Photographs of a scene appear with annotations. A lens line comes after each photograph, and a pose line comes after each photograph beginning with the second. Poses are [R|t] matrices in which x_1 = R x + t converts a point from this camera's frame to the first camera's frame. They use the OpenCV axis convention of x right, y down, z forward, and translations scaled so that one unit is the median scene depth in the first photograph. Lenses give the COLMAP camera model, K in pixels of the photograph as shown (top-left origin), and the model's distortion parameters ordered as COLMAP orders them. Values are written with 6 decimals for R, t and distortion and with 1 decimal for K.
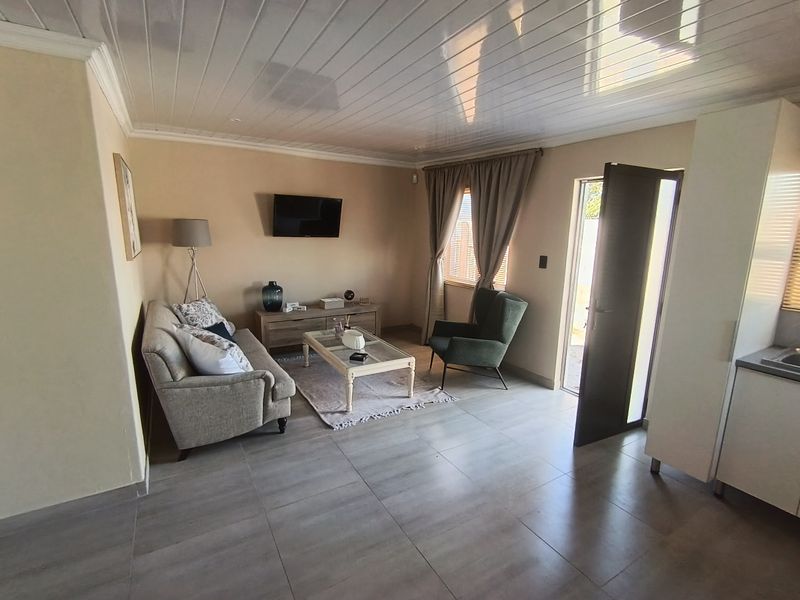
lens RADIAL K [[379.5, 0, 399.2], [0, 379.5, 303.8], [0, 0, 1]] dist [-0.000326, -0.000114]
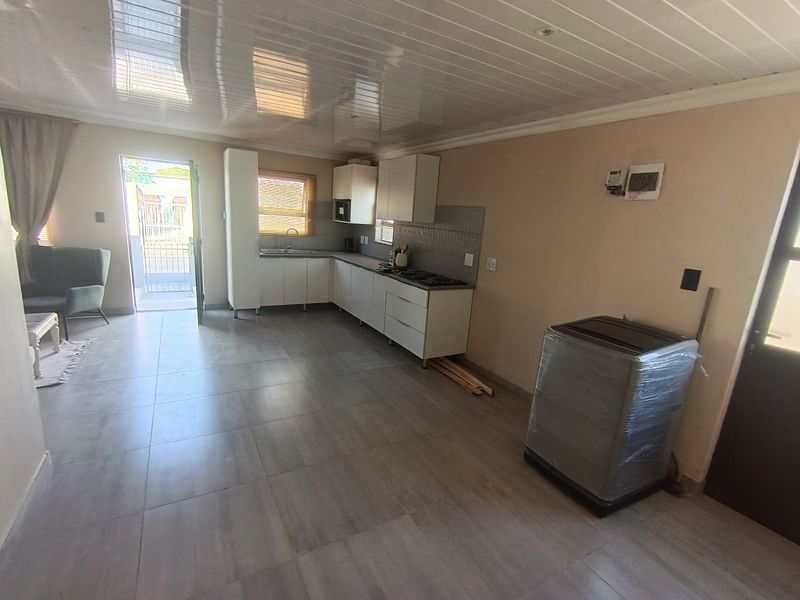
lens RADIAL K [[379.5, 0, 399.2], [0, 379.5, 303.8], [0, 0, 1]] dist [-0.000326, -0.000114]
pose [[0.024369, -0.248708, 0.968272, -0.823151], [0.118681, 0.962430, 0.244221, -0.023193], [-0.992633, 0.108964, 0.052971, -0.008597]]
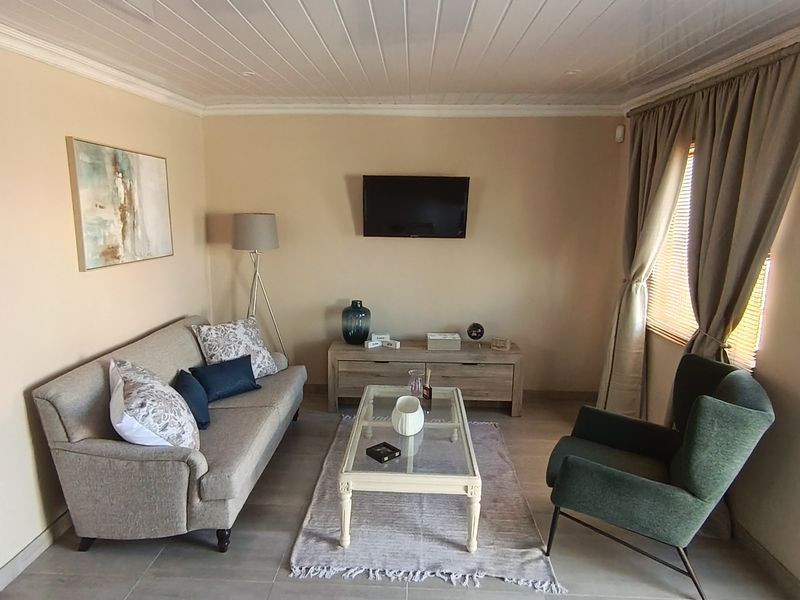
lens RADIAL K [[504.6, 0, 400.0], [0, 504.6, 300.0], [0, 0, 1]] dist [0.002343, 0.001423]
pose [[0.838326, 0.082541, -0.538885, 0.258849], [-0.099425, 0.995042, -0.002262, -0.075577], [0.536026, 0.055475, 0.842377, 0.305187]]
